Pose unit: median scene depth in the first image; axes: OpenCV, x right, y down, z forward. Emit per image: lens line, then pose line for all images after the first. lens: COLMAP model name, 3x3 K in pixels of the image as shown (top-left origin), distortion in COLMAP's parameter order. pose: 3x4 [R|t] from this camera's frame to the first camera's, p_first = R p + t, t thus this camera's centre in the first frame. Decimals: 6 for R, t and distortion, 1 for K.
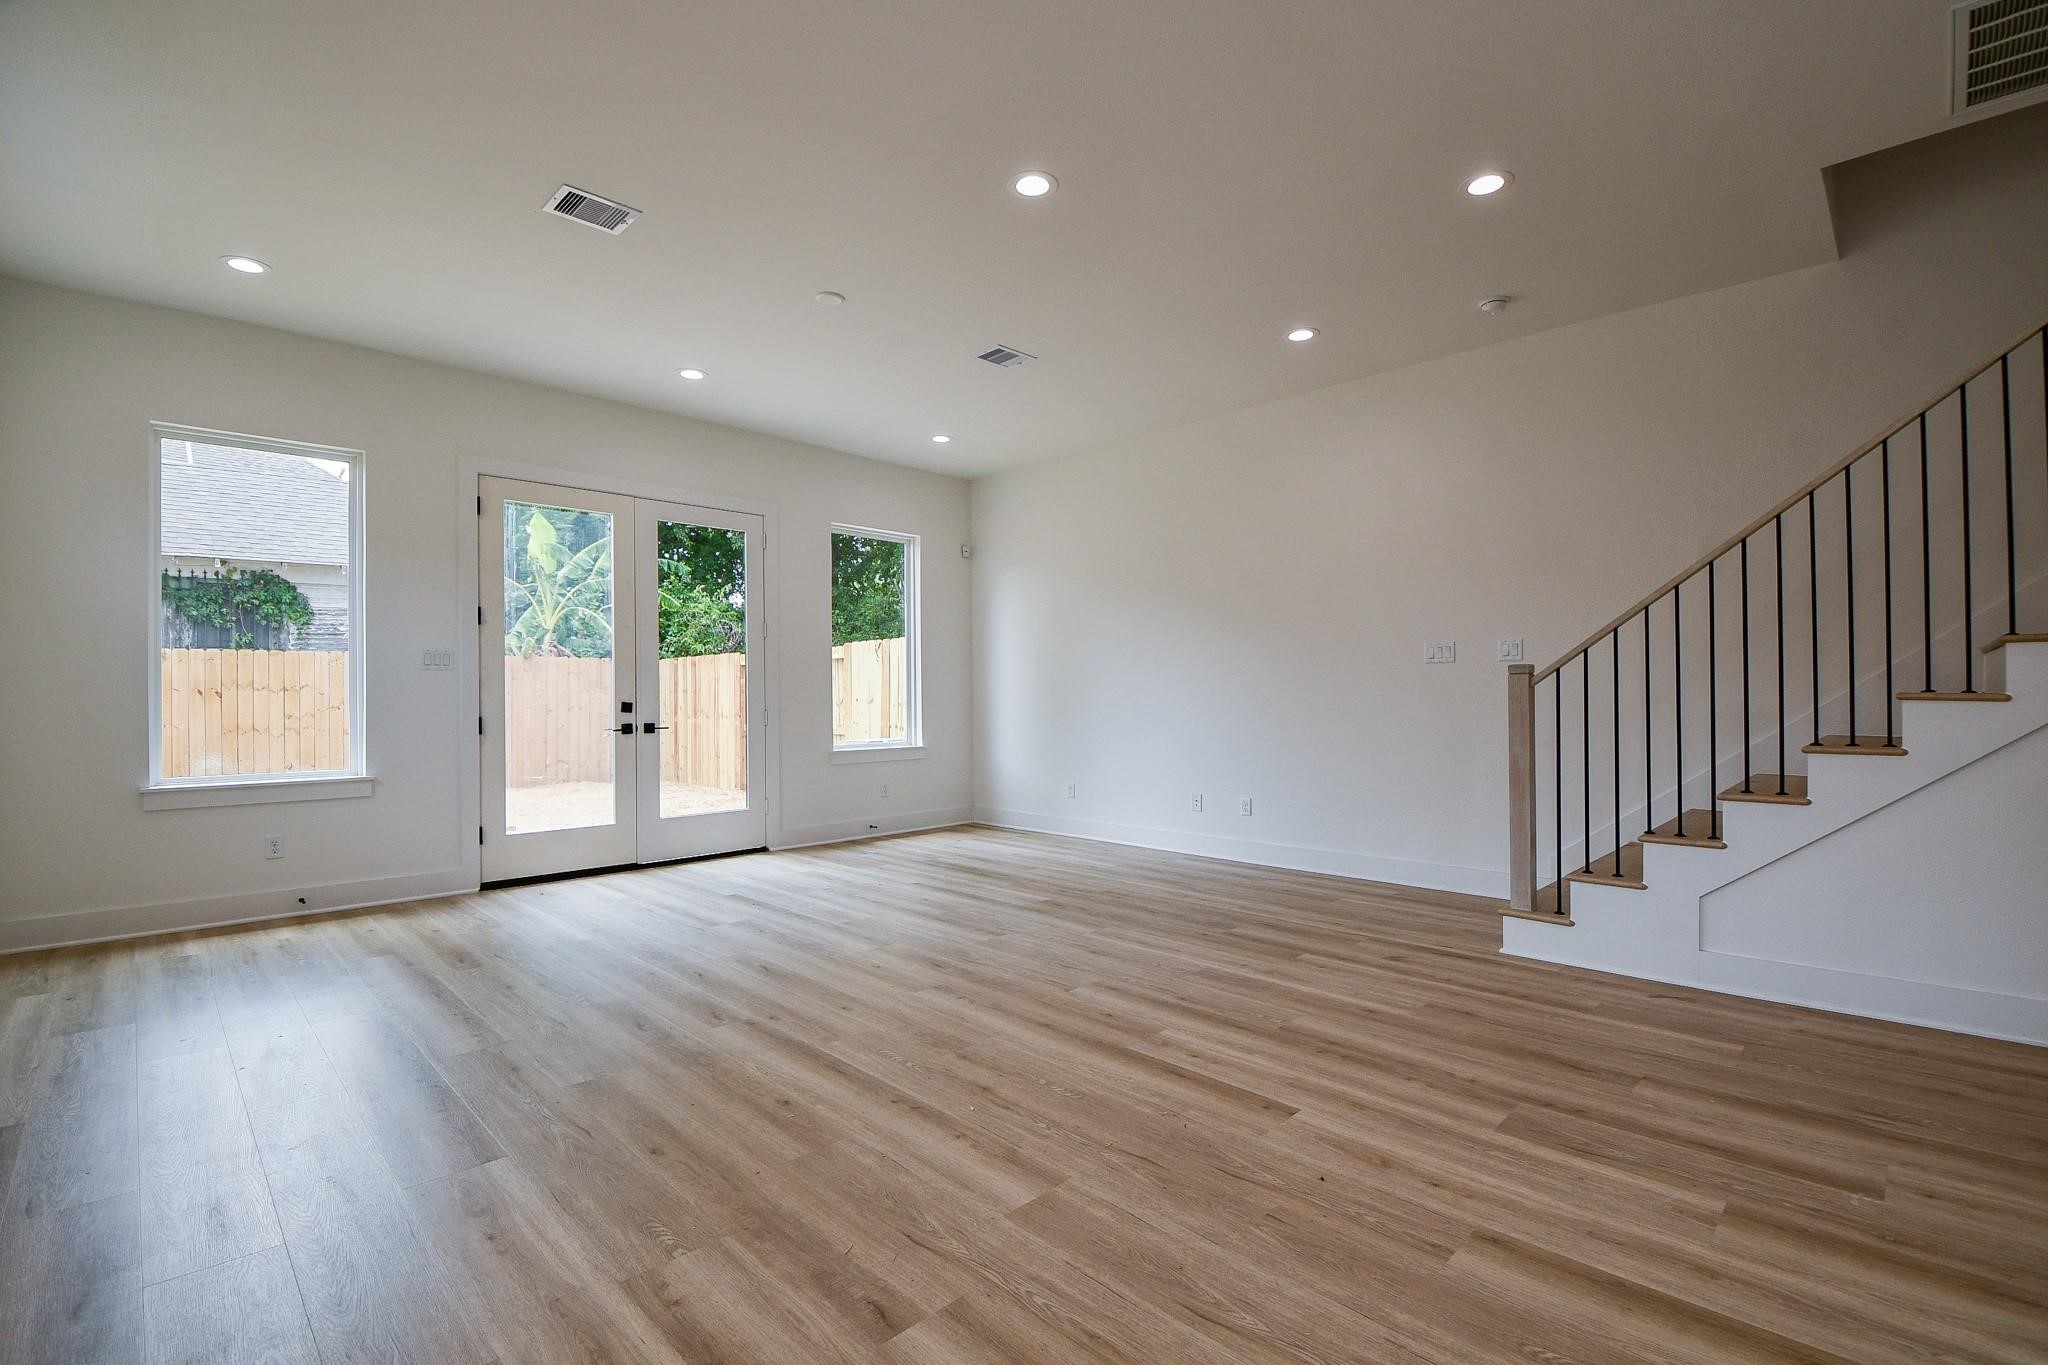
lens RADIAL K [[908.6, 0, 1039.6], [0, 908.6, 693.3], [0, 0, 1]] dist [0.002869, -0.019184]
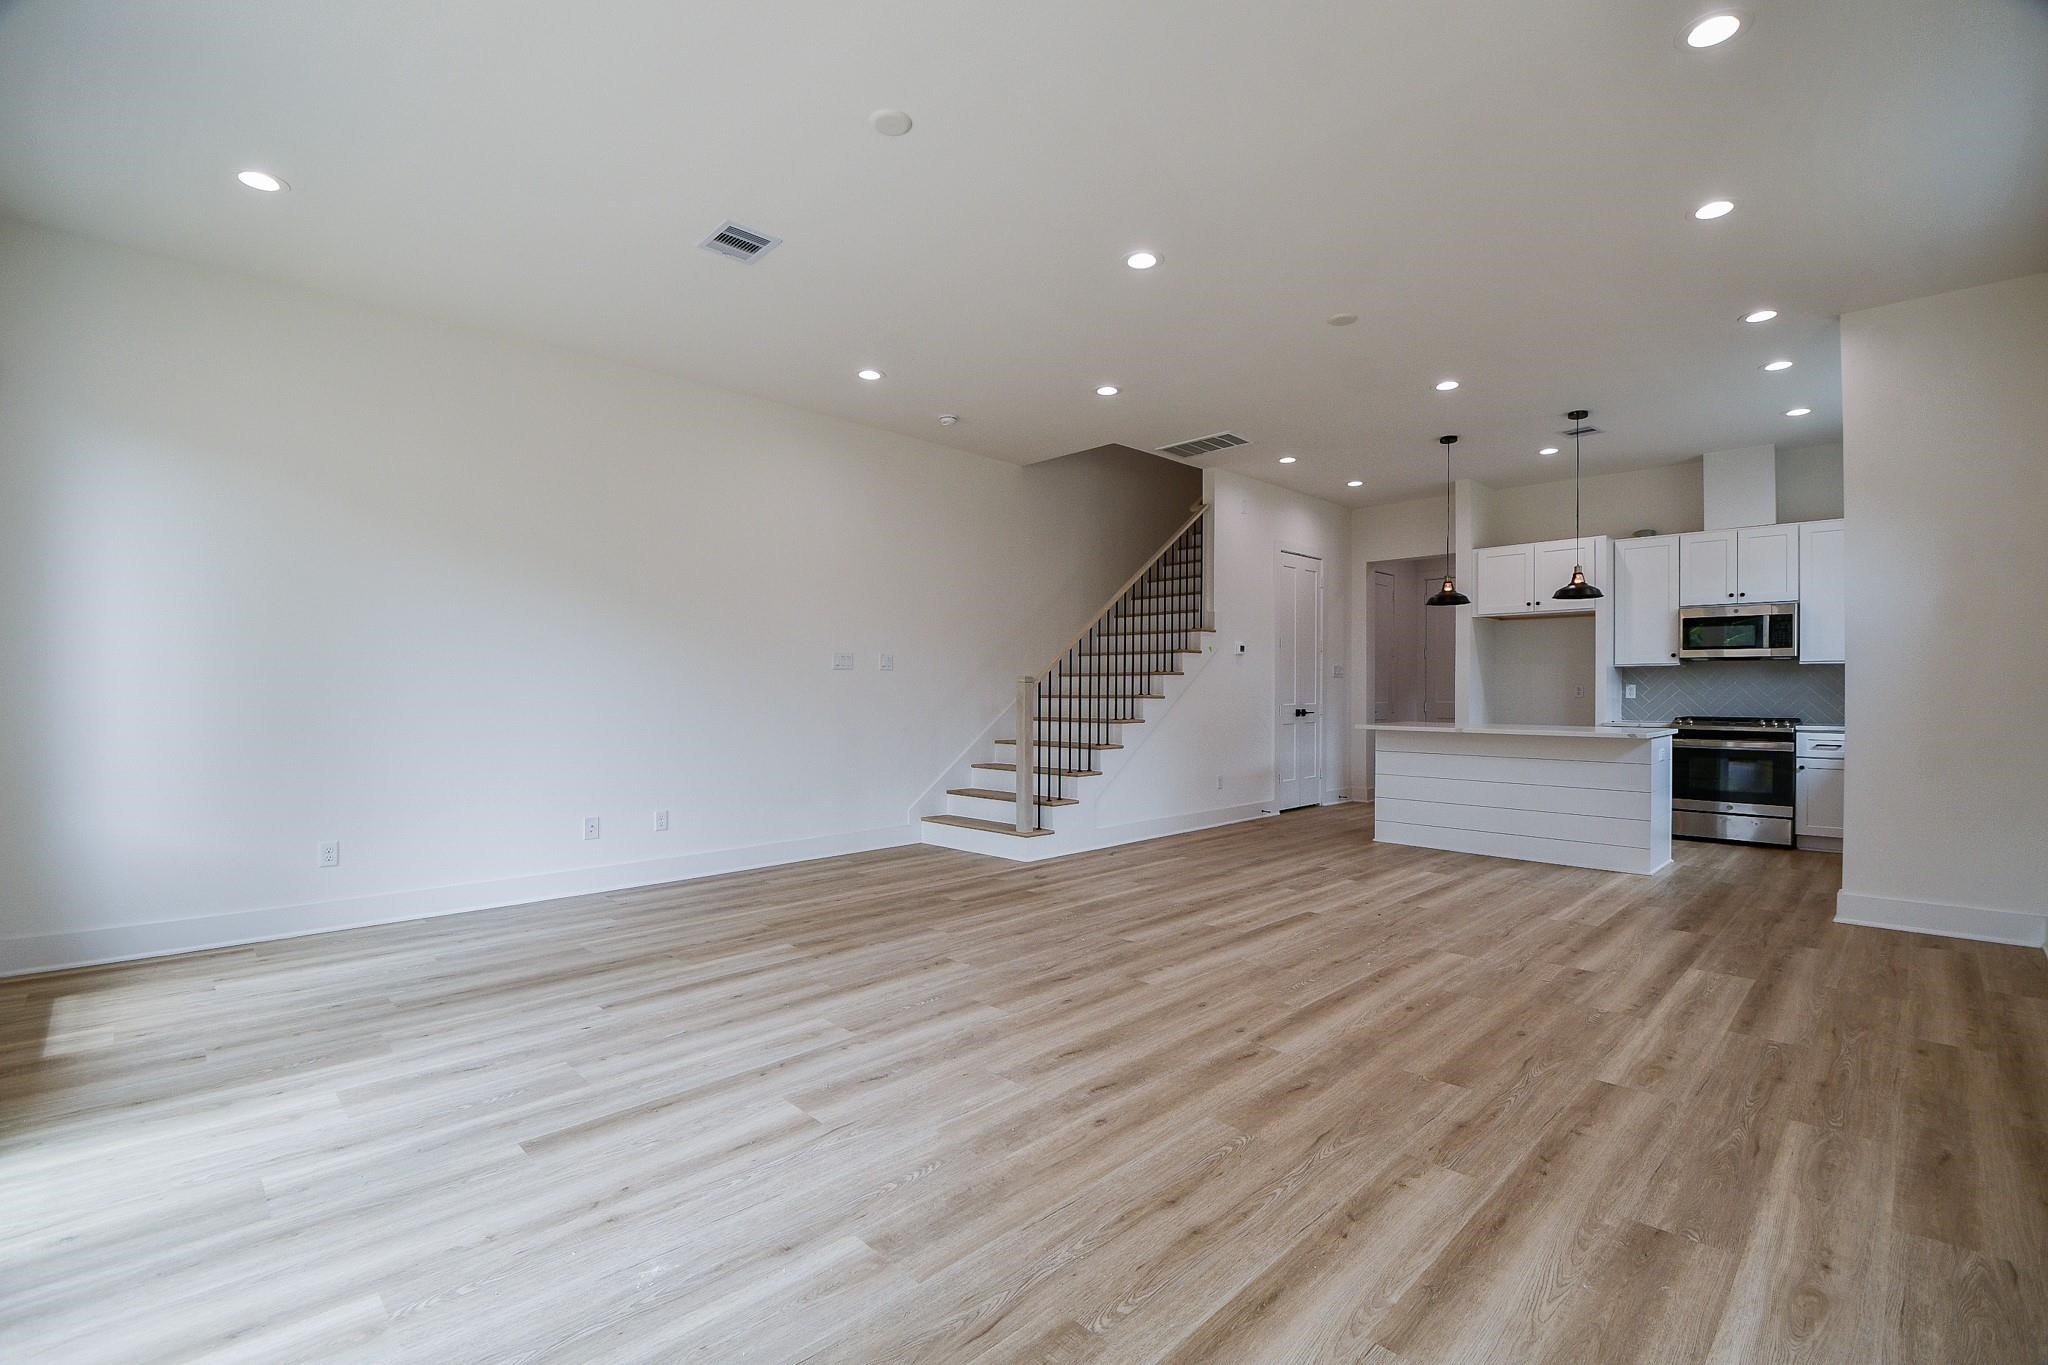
lens RADIAL K [[908.6, 0, 1039.6], [0, 908.6, 693.3], [0, 0, 1]] dist [0.002869, -0.019184]
pose [[0.004017, -0.001605, 0.999991, -1.269010], [-0.001163, 0.999998, 0.001610, 0.002491], [-0.999991, -0.001169, 0.004016, 1.229264]]
